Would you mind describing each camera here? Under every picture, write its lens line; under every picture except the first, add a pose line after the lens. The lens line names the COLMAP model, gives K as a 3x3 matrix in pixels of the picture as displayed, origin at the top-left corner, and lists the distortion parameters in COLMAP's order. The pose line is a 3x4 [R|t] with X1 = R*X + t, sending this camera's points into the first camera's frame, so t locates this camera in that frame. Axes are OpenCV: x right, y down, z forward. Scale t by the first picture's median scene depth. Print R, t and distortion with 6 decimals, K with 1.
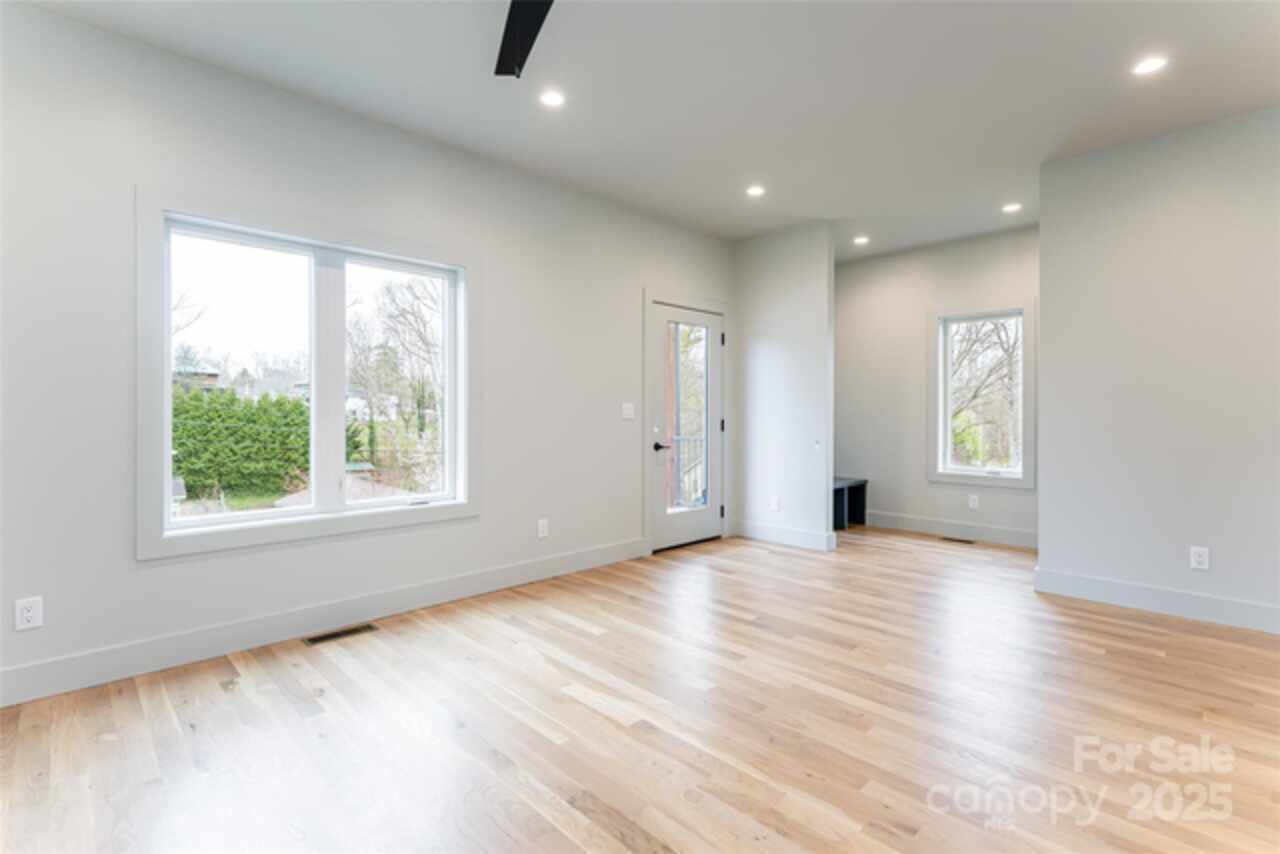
lens RADIAL K [[587.2, 0, 640.0], [0, 587.2, 427.0], [0, 0, 1]] dist [-0.001643, -0.000171]
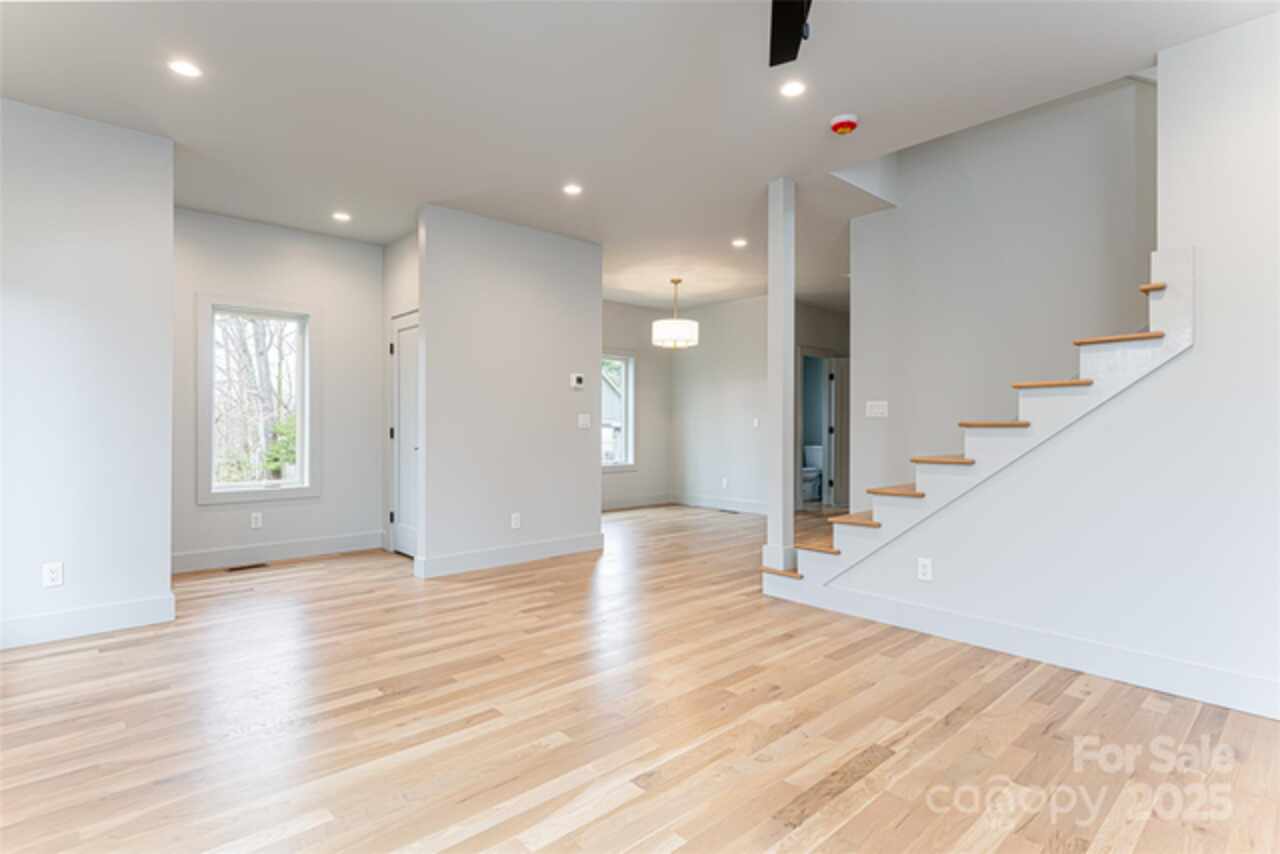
lens RADIAL K [[635.5, 0, 640.0], [0, 635.5, 427.0], [0, 0, 1]] dist [0.002462, 0.000498]
pose [[0.037323, -0.009839, 0.999255, -0.933559], [0.019468, 0.999769, 0.009117, -0.026561], [-0.999114, 0.019113, 0.037506, 0.958525]]
